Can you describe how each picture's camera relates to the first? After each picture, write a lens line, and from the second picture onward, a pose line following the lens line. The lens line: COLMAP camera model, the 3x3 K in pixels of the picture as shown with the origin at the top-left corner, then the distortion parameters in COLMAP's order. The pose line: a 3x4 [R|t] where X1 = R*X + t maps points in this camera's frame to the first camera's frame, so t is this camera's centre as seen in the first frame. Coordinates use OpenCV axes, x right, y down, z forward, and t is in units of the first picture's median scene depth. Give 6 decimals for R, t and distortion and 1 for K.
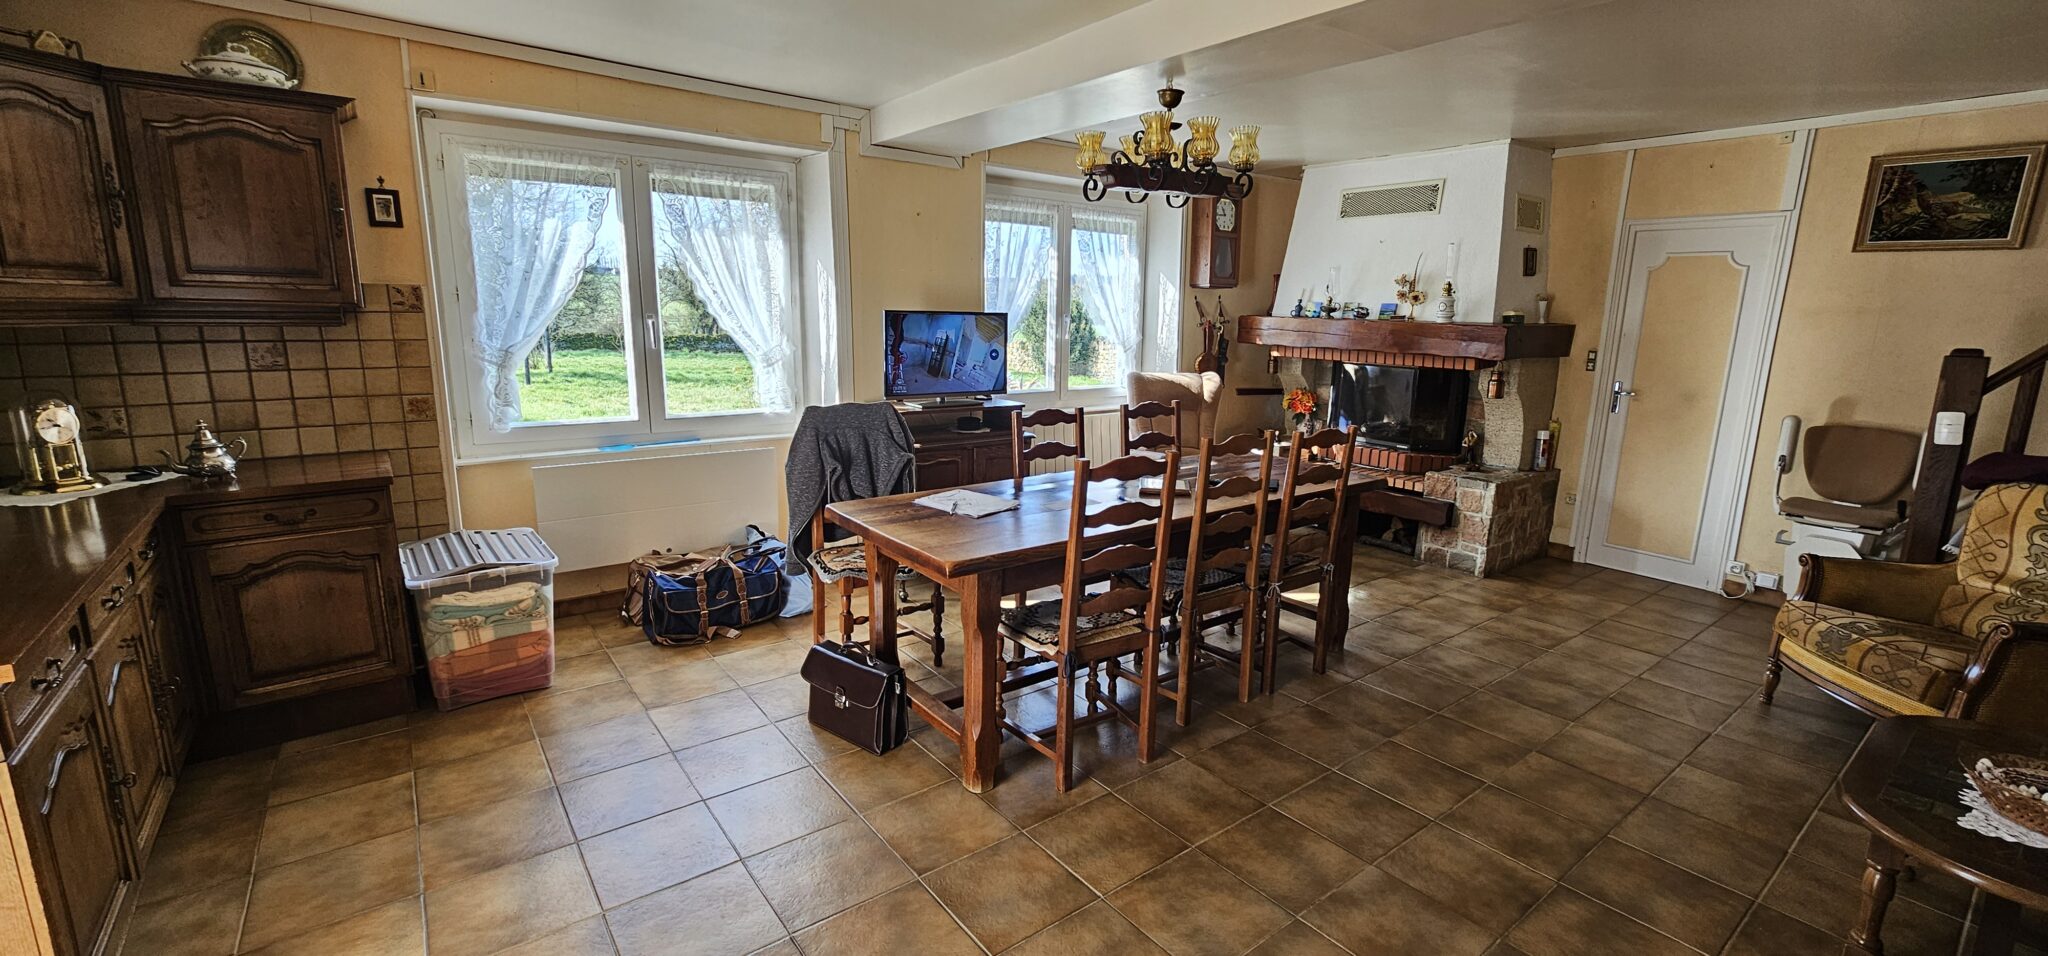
lens RADIAL K [[839.6, 0, 1040.4], [0, 839.6, 479.0], [0, 0, 1]] dist [-0.000902, 0.001720]
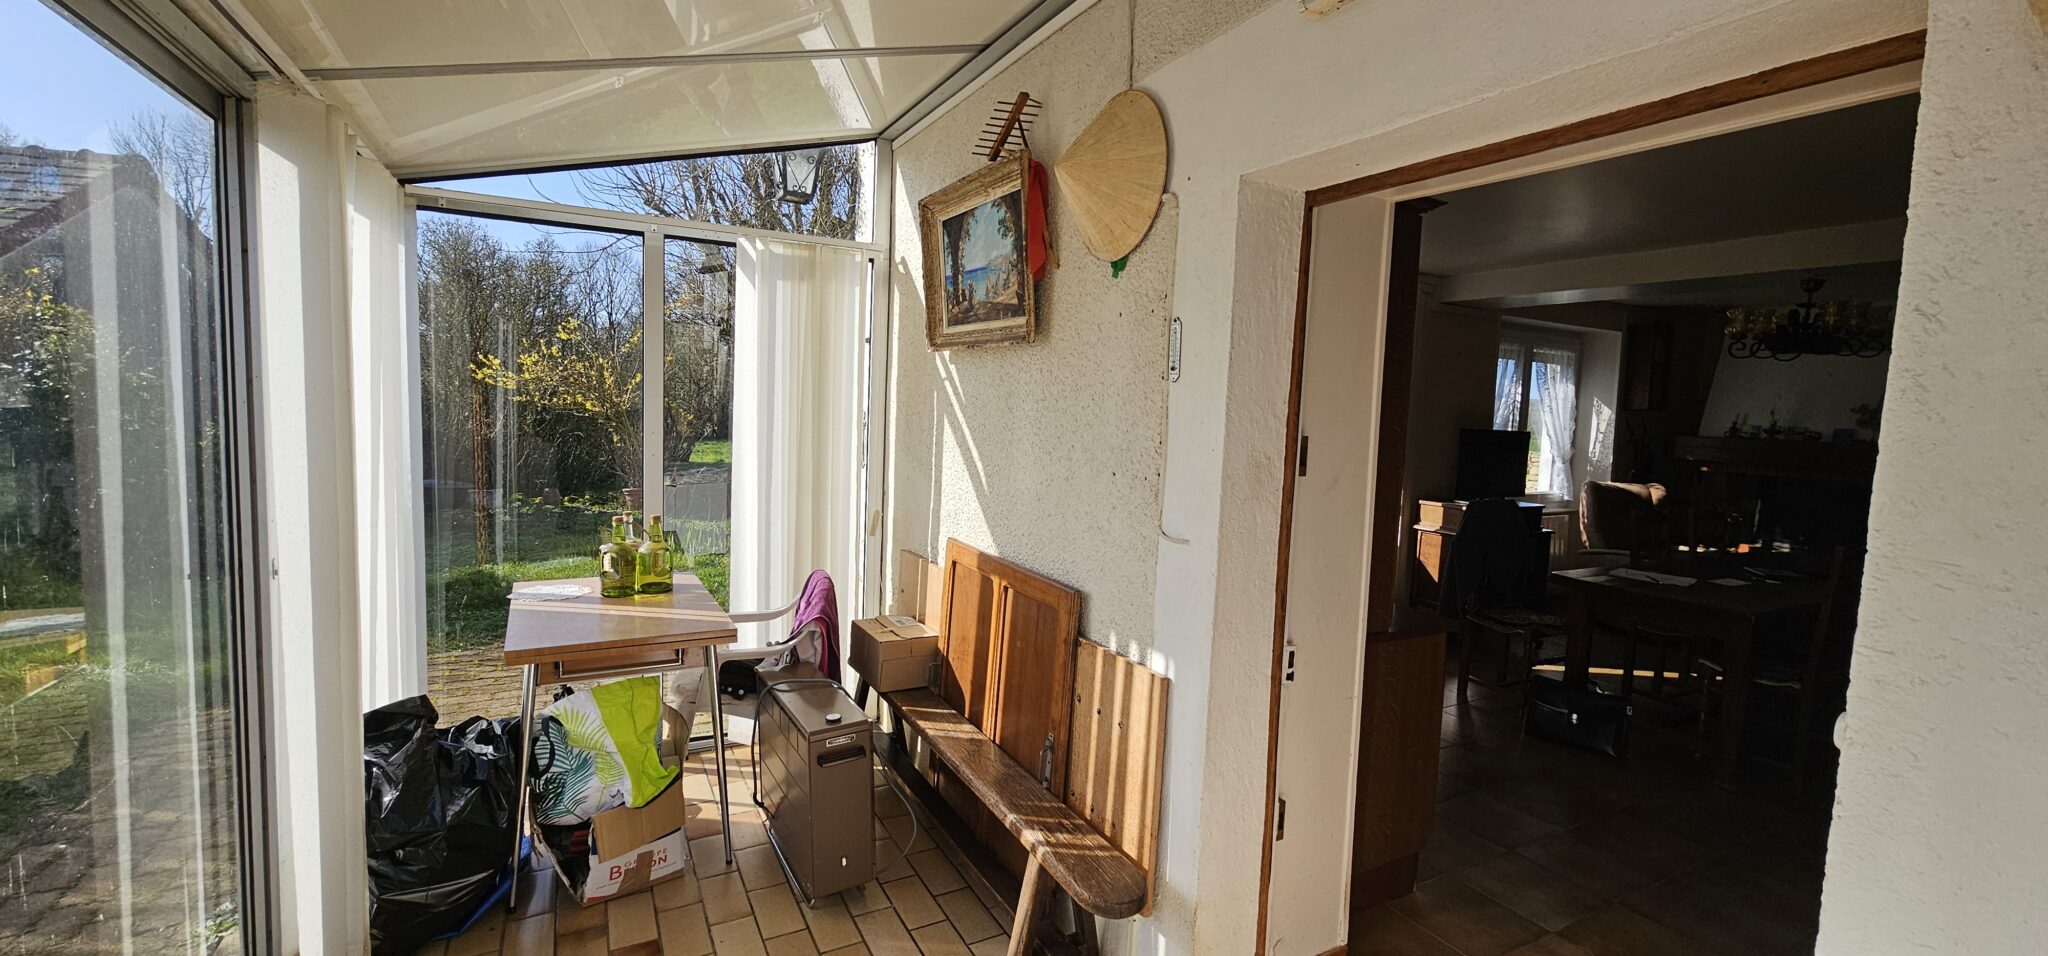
lens RADIAL K [[839.6, 0, 1044.0], [0, 839.6, 471.8], [0, 0, 1]] dist [-0.000902, 0.001720]
pose [[0.987482, 0.031066, -0.154643, -0.612739], [-0.050030, 0.991477, -0.120294, 0.051179], [0.149588, 0.126525, 0.980620, -0.345842]]
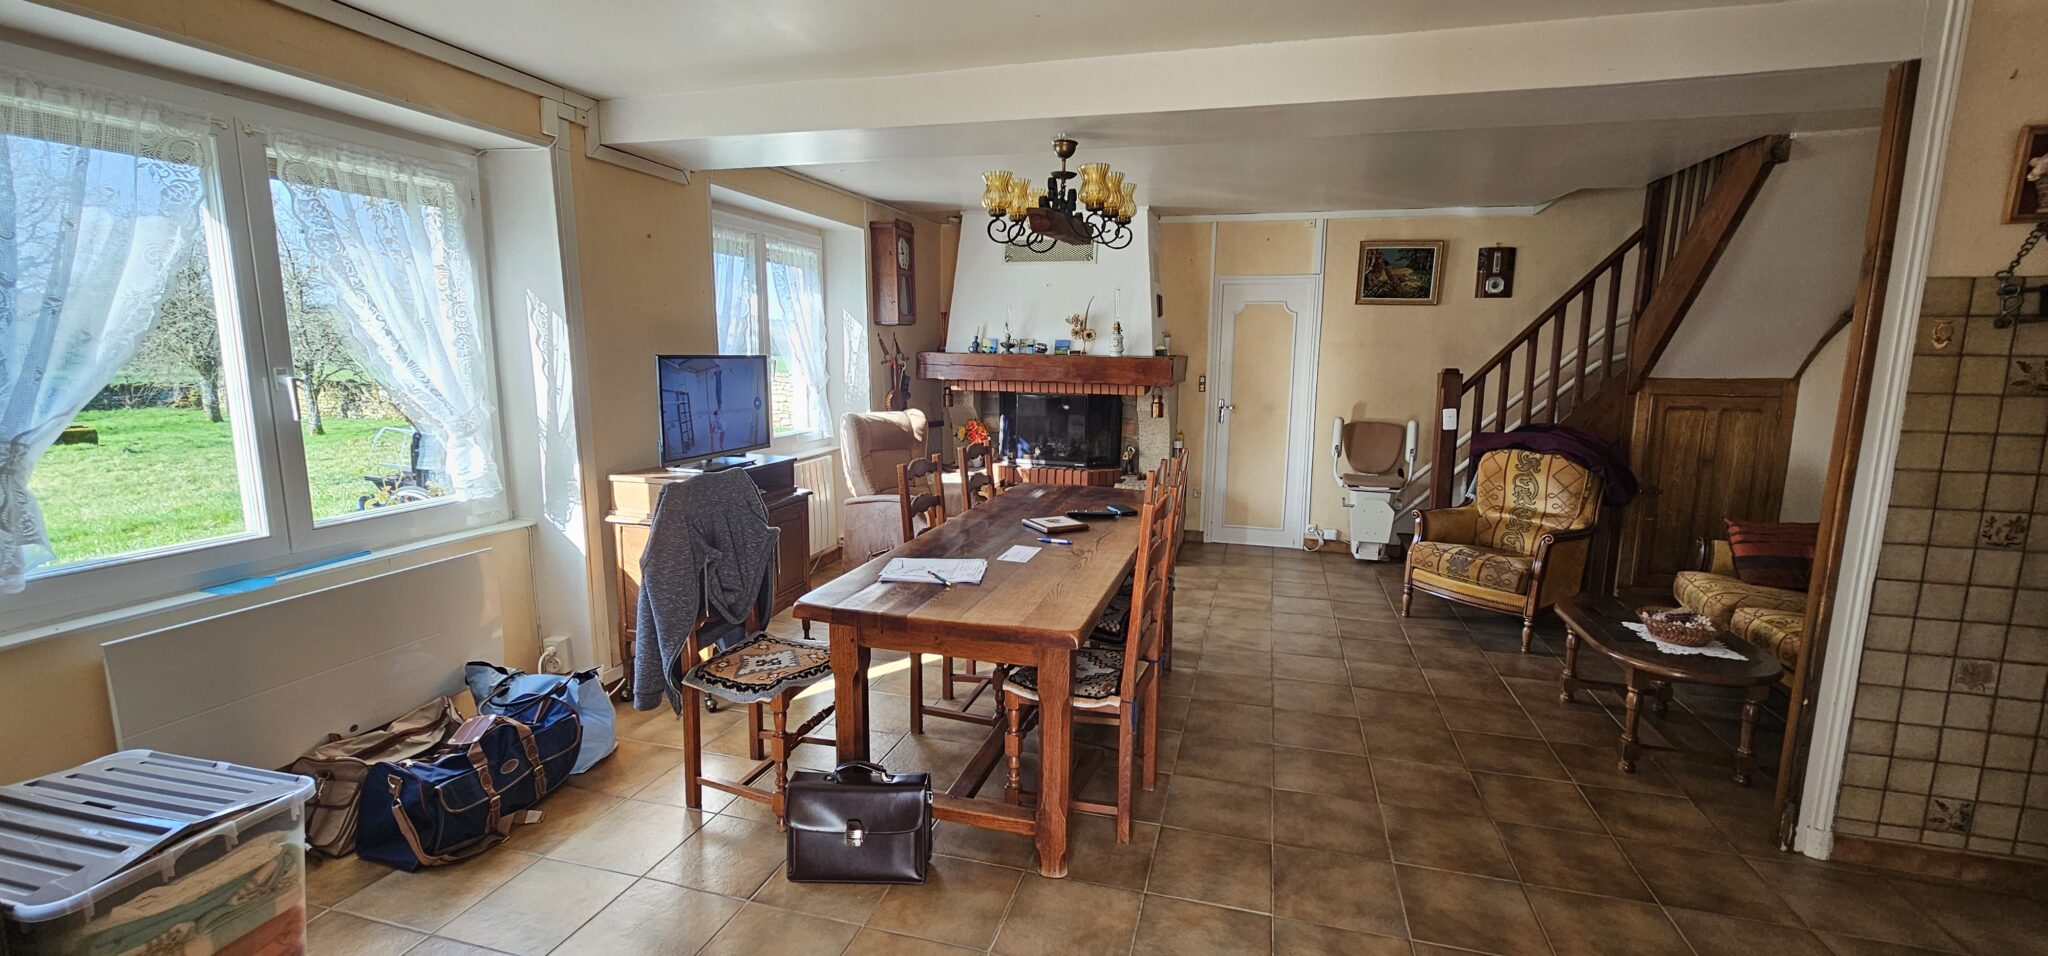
lens RADIAL K [[839.6, 0, 1041.6], [0, 839.6, 482.9], [0, 0, 1]] dist [-0.000902, 0.001720]
pose [[0.803022, -0.106887, 0.586286, -0.371478], [0.124954, 0.992115, 0.009728, -0.042743], [-0.582703, 0.065447, 0.810046, 0.149342]]
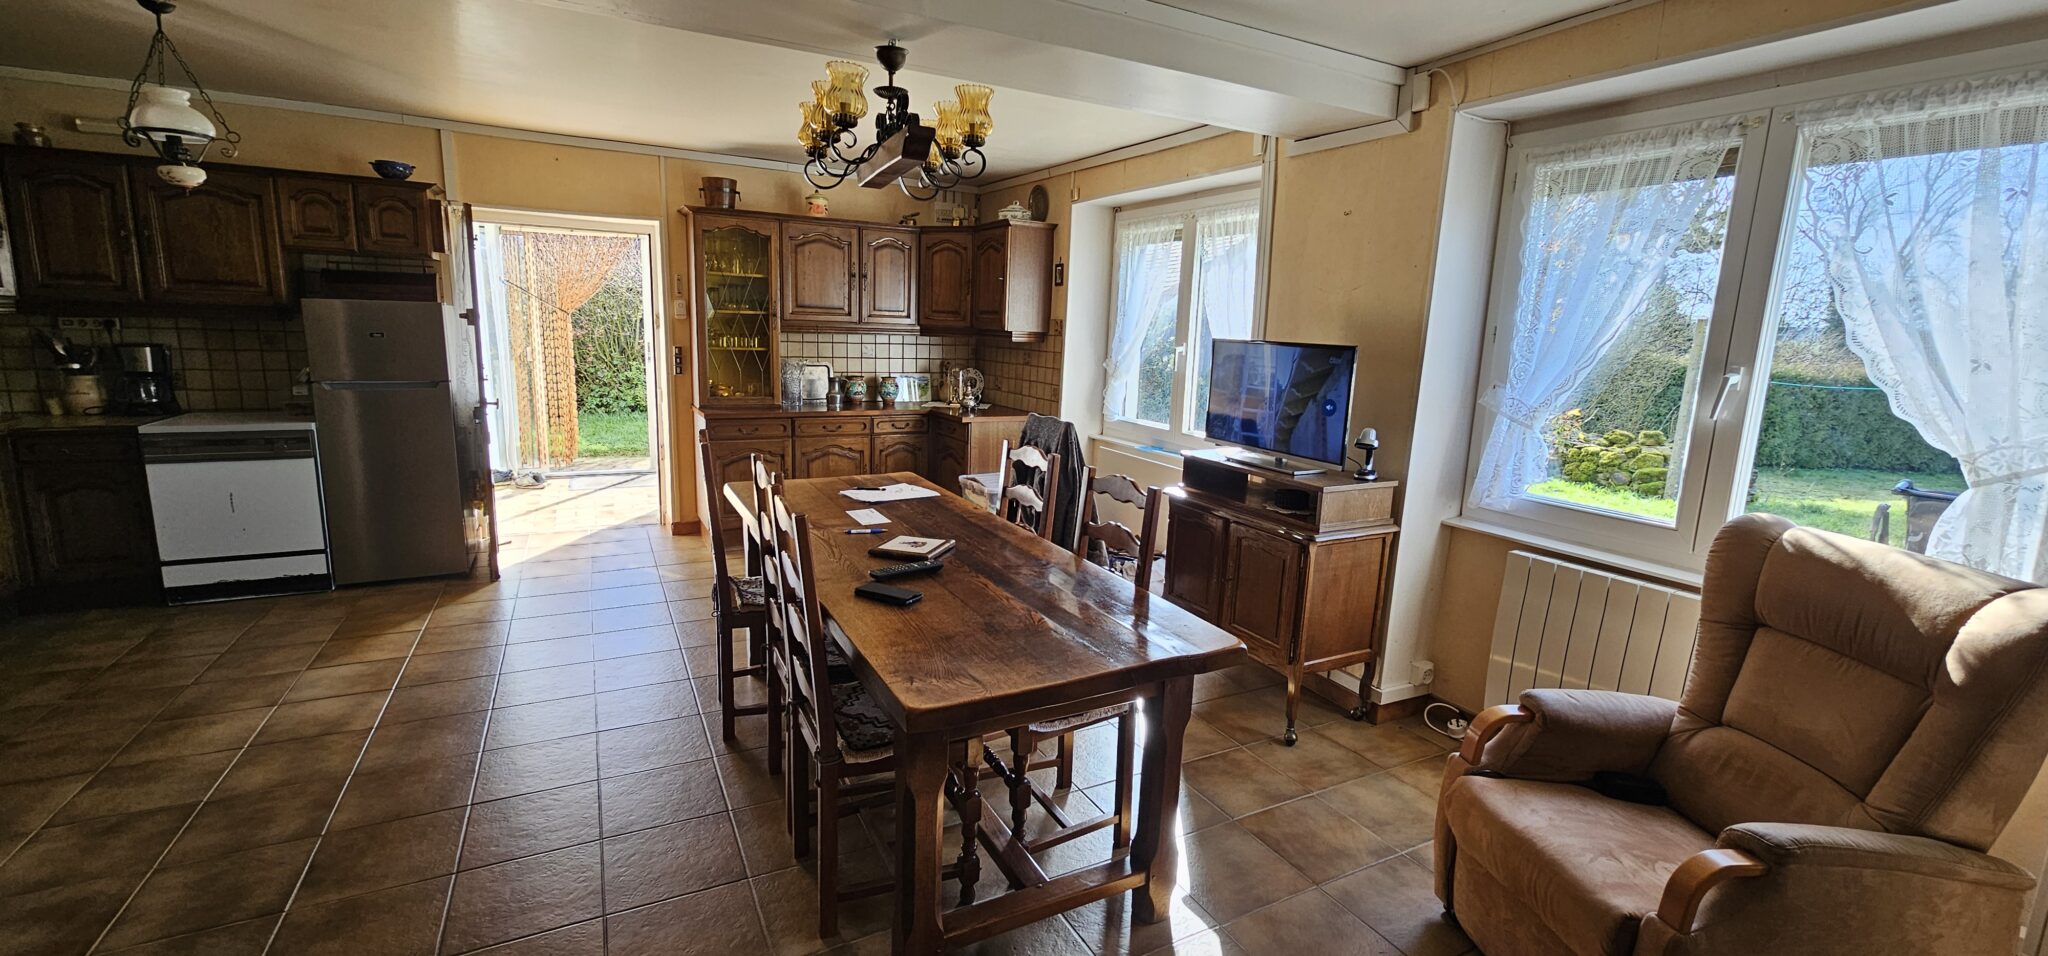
lens RADIAL K [[839.6, 0, 1034.4], [0, 839.6, 476.8], [0, 0, 1]] dist [-0.000902, 0.001720]
pose [[-0.171949, 0.147908, -0.973939, 0.709661], [-0.232160, 0.954732, 0.185979, -0.179983], [0.957358, 0.258089, -0.129827, 0.971318]]
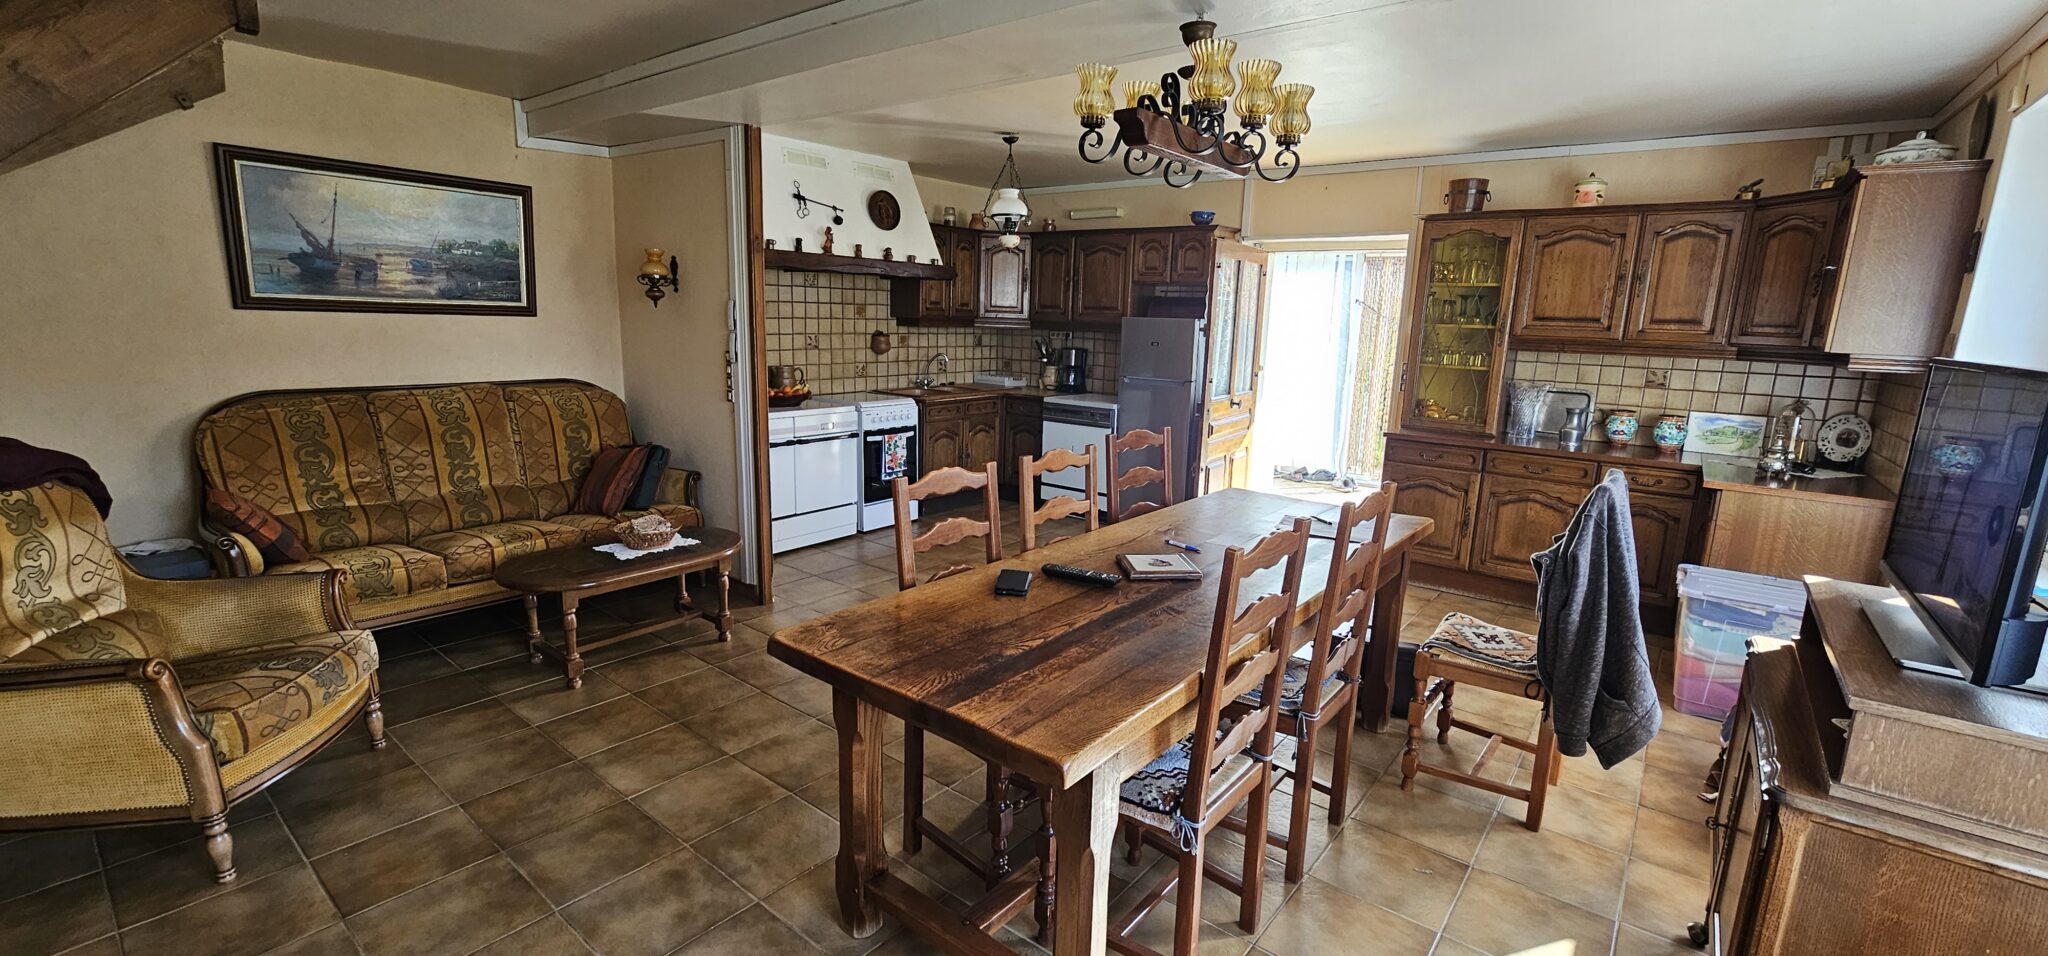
lens RADIAL K [[839.6, 0, 1024.8], [0, 839.6, 472.5], [0, 0, 1]] dist [-0.000902, 0.001720]
pose [[-0.972418, -0.009206, -0.233062, 0.347099], [-0.096479, 0.925608, 0.365980, -0.254746], [0.212355, 0.378371, -0.900967, 1.293384]]
